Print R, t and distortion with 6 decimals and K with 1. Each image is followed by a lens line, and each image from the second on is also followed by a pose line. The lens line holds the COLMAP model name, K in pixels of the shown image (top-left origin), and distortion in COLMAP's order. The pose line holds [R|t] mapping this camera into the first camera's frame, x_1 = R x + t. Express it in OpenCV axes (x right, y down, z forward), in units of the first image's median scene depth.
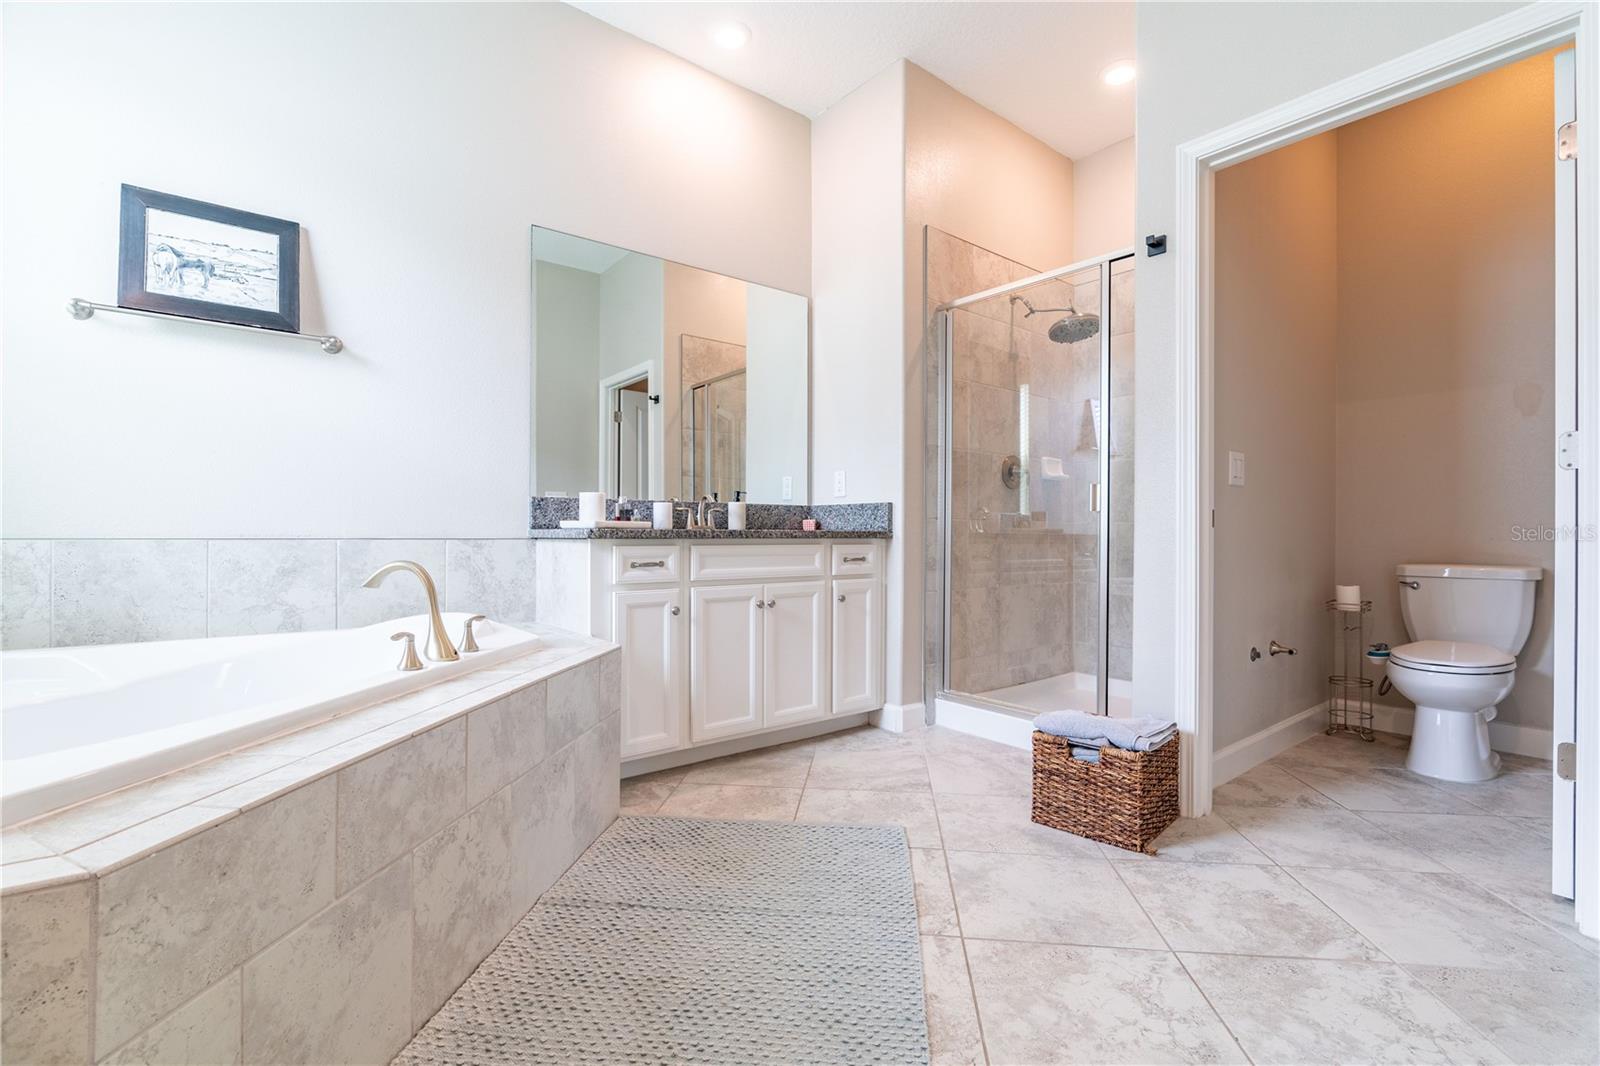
lens RADIAL K [[731.9, 0, 799.4], [0, 731.9, 529.4], [0, 0, 1]] dist [-0.002998, 0.000572]
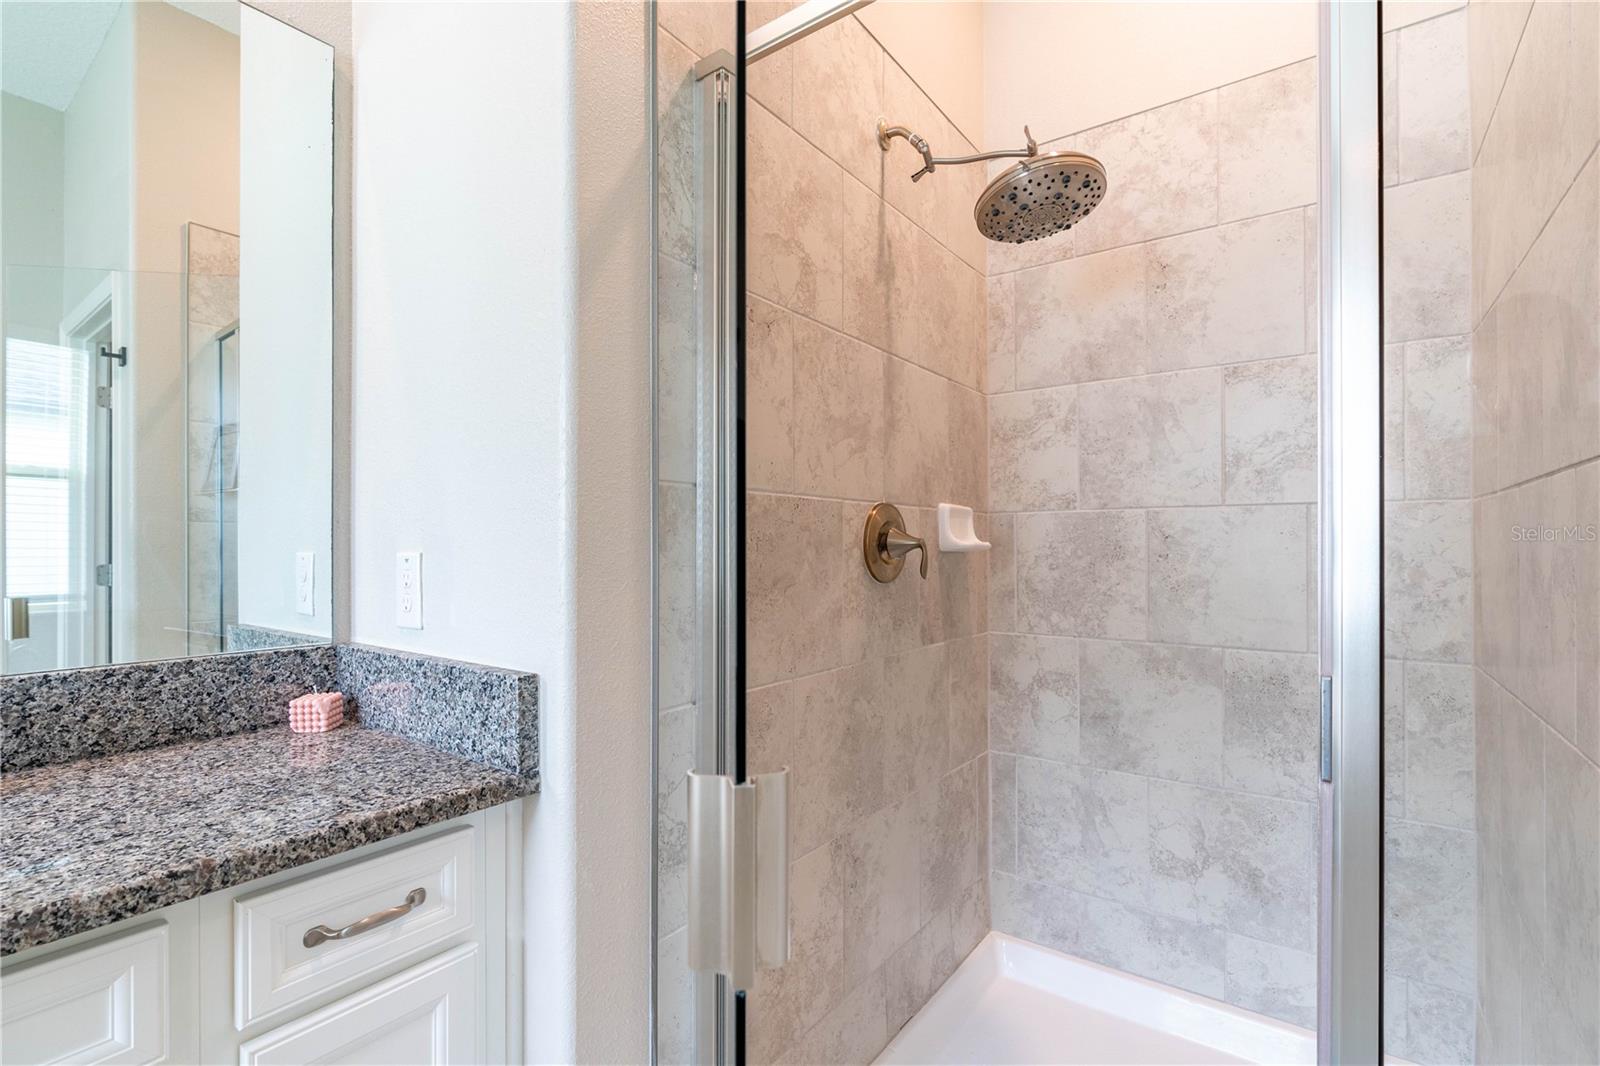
lens RADIAL K [[731.9, 0, 799.4], [0, 731.9, 529.4], [0, 0, 1]] dist [-0.002998, 0.000572]
pose [[0.967216, -0.000742, 0.253954, 0.138875], [0.004926, 0.999862, -0.015838, -0.081239], [-0.253908, 0.016570, 0.967087, 0.618941]]
